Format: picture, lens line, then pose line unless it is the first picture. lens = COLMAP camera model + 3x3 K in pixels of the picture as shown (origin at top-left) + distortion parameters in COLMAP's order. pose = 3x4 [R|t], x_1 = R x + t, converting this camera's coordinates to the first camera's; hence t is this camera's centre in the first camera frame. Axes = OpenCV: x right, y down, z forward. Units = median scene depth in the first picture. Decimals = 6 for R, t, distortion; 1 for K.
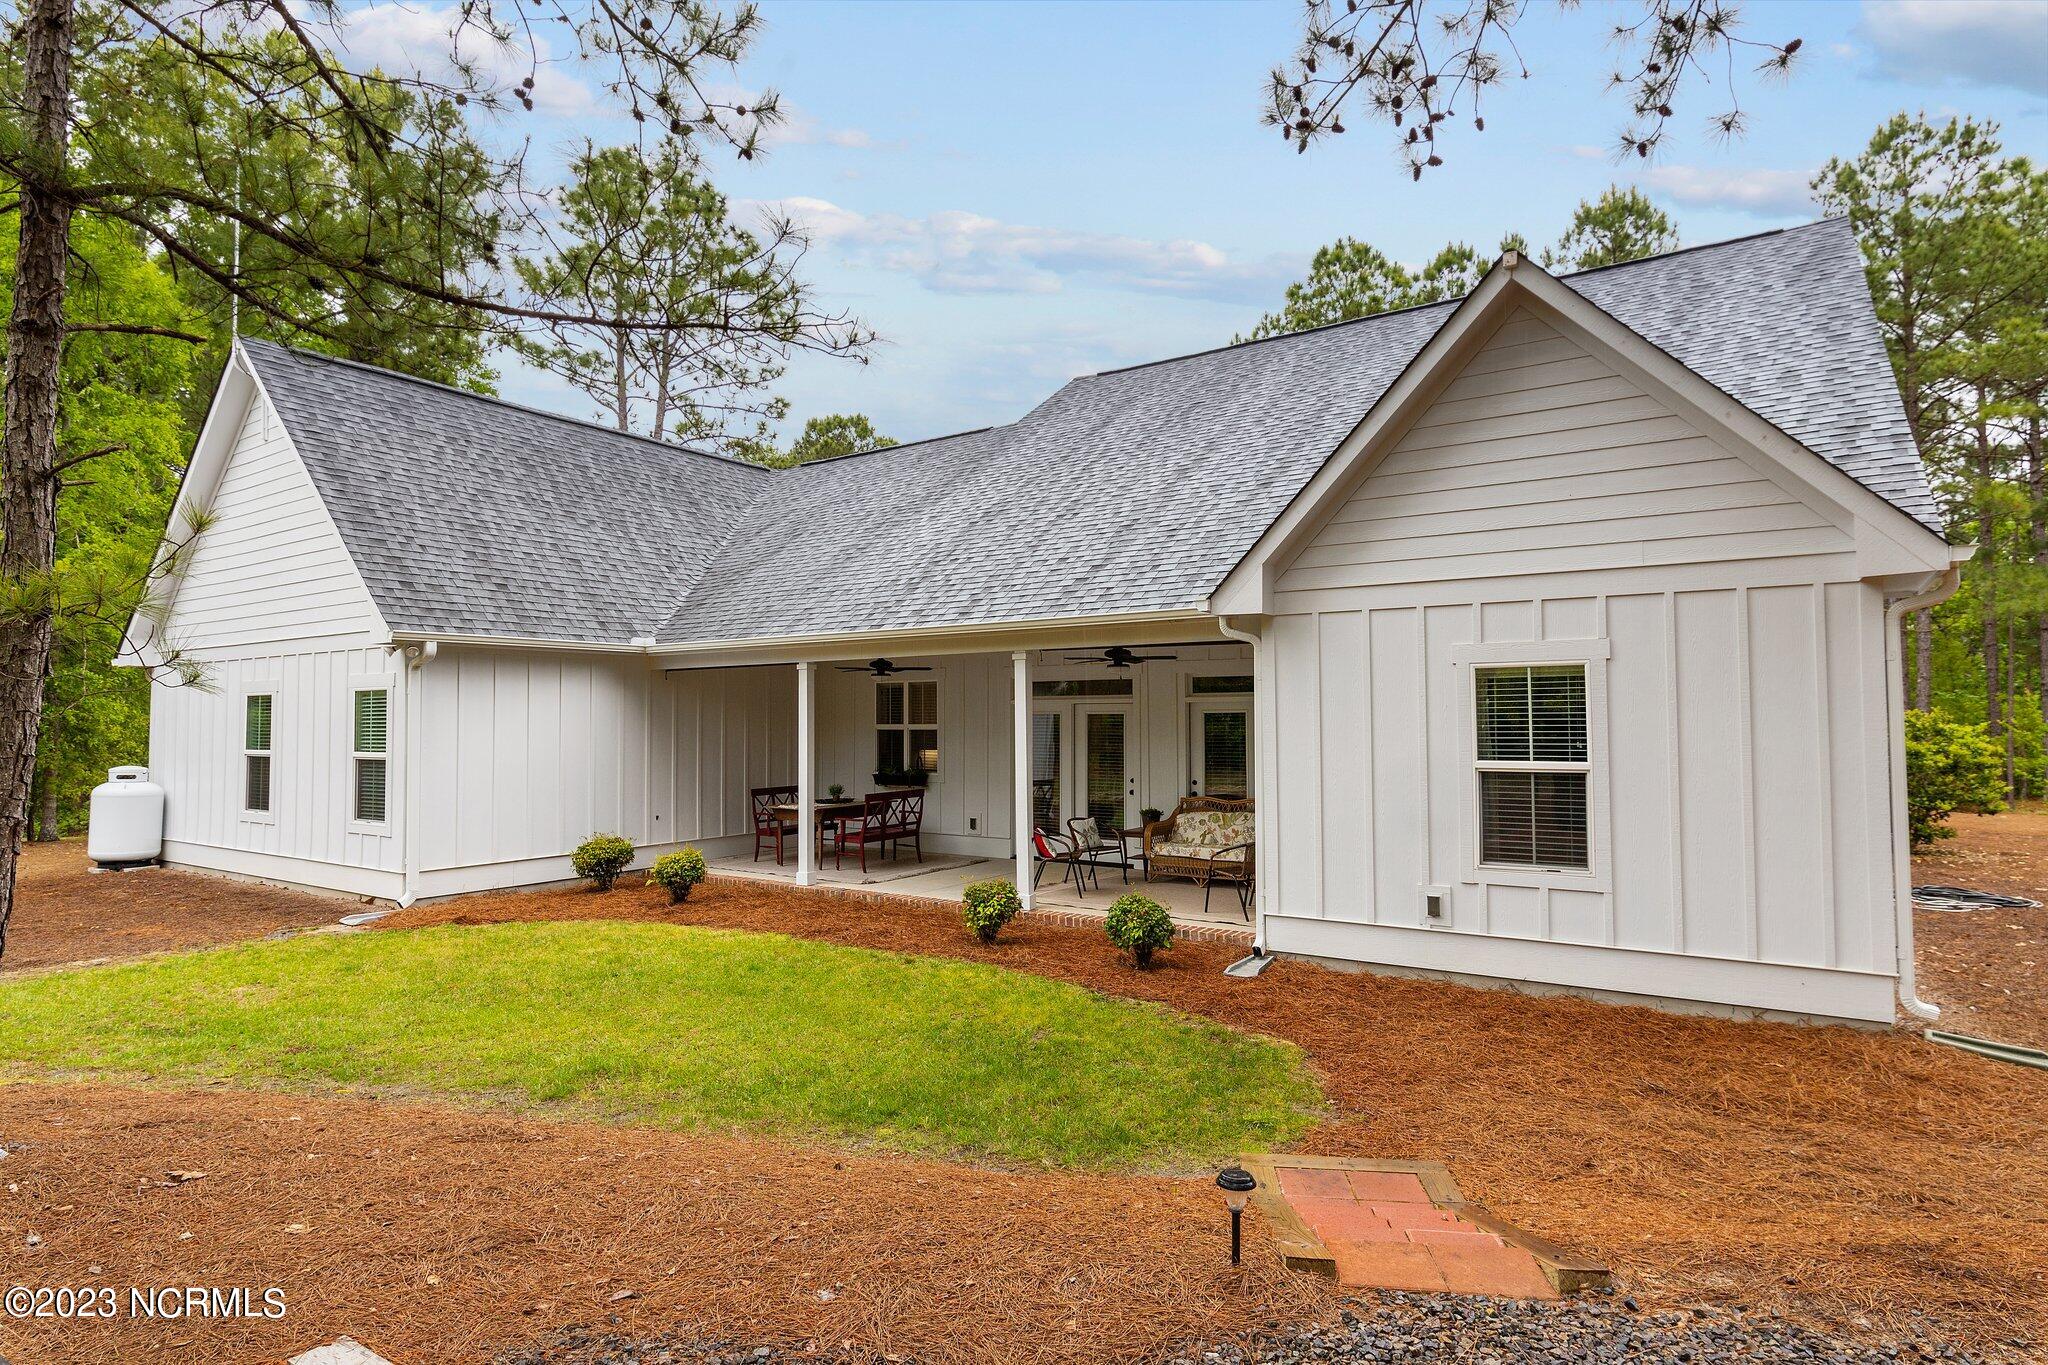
lens RADIAL K [[1108.8, 0, 1024.0], [0, 1108.8, 682.5], [0, 0, 1]] dist [0.000099, 0.000051]
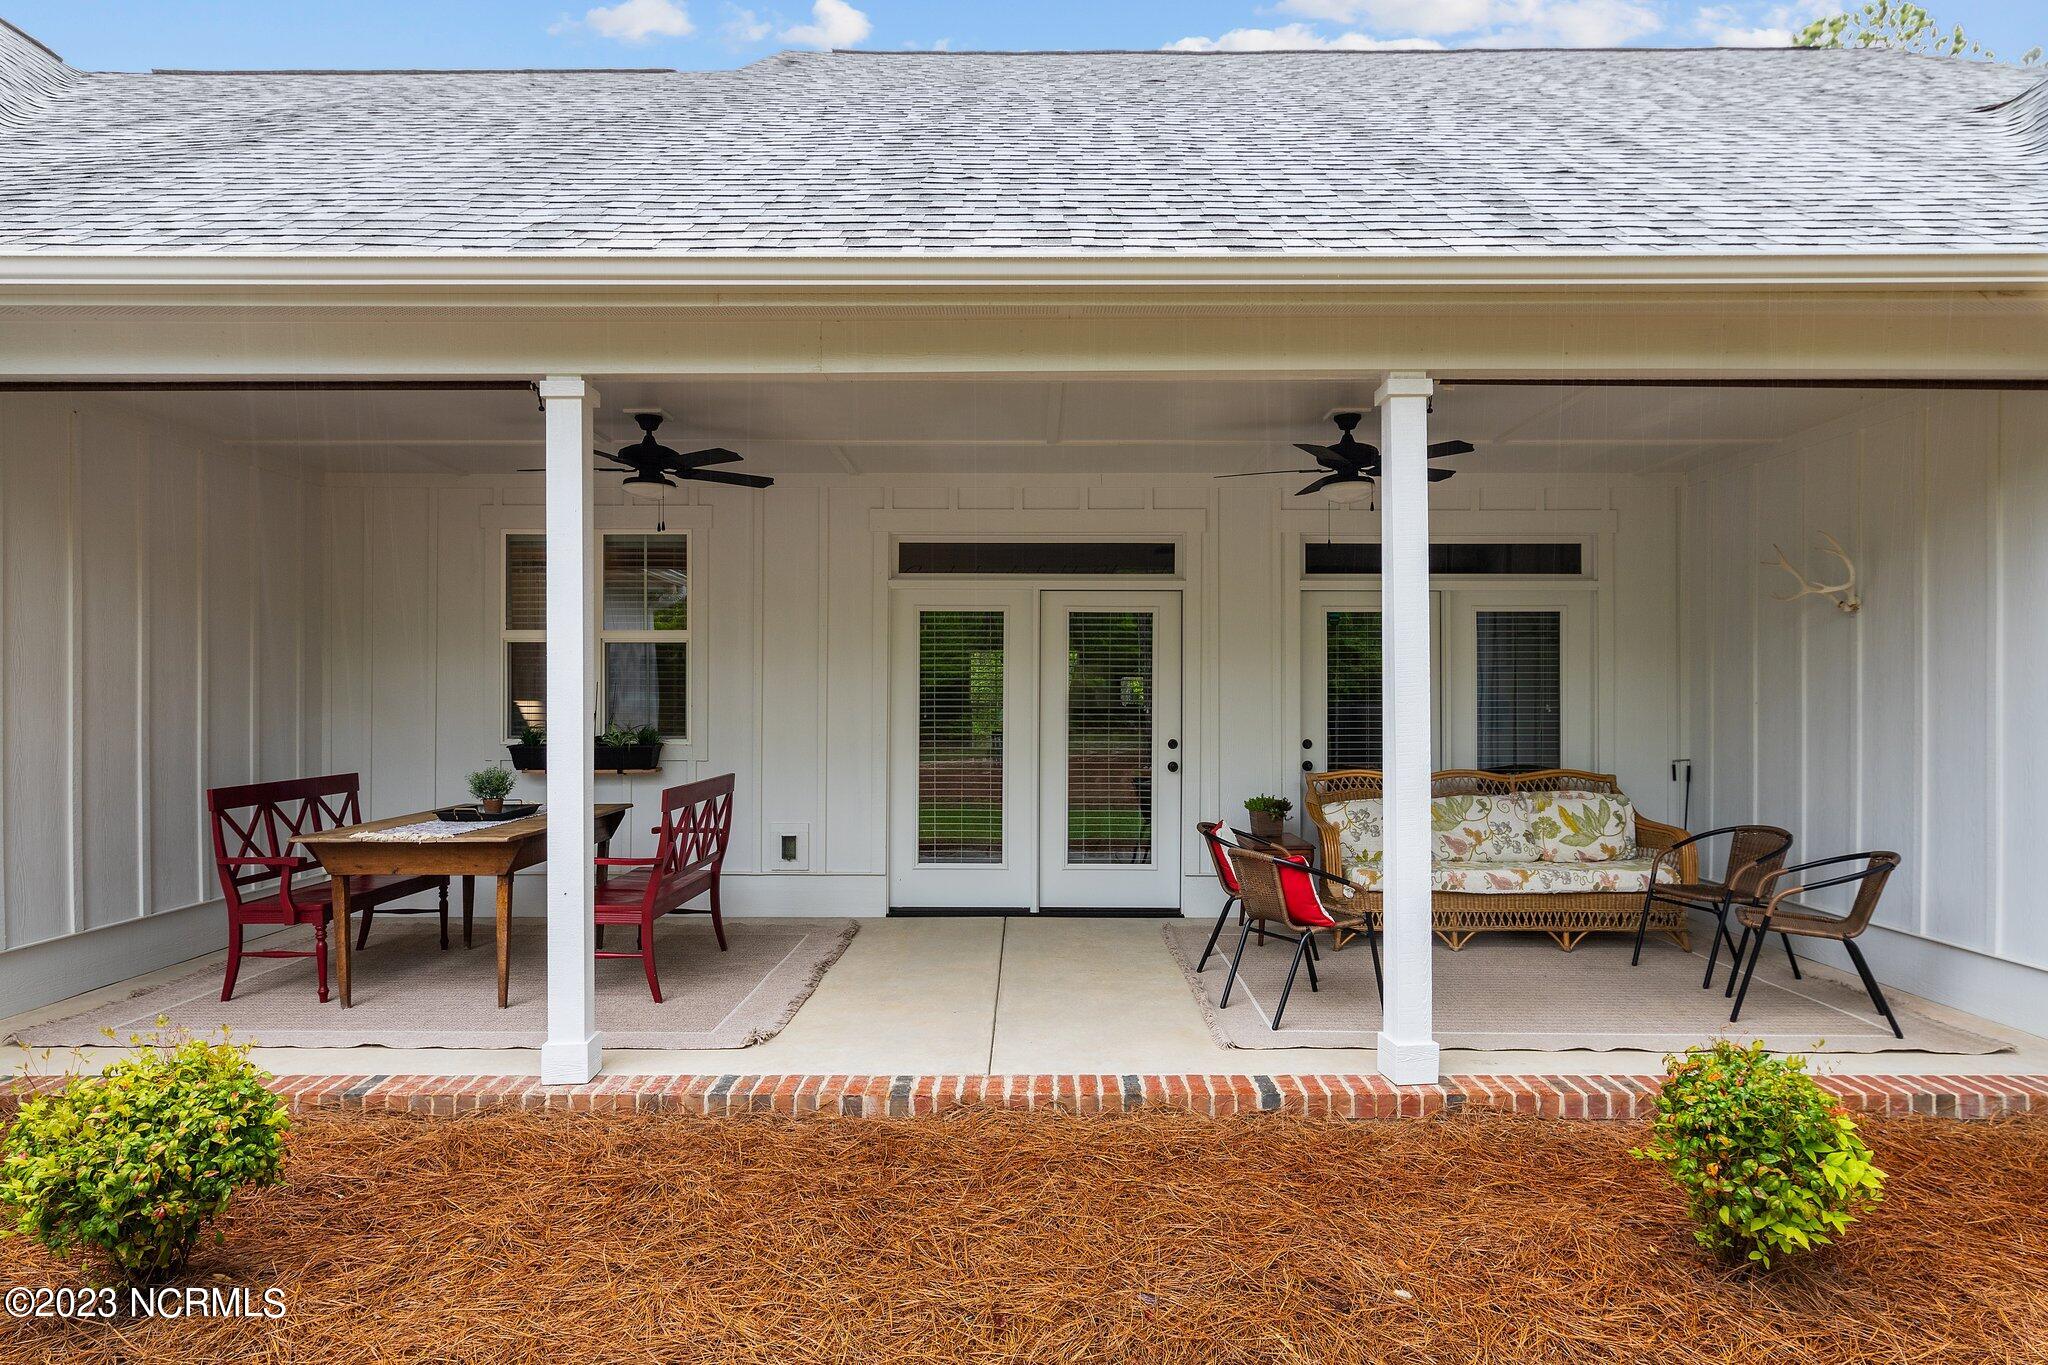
lens RADIAL K [[1149.3, 0, 1022.2], [0, 1149.3, 704.4], [0, 0, 1]] dist [0.000118, 0.000325]
pose [[0.830911, 0.003526, 0.556394, -0.248971], [-0.022976, 0.999344, 0.027980, 0.057230], [-0.555931, -0.036032, 0.830447, 0.600347]]
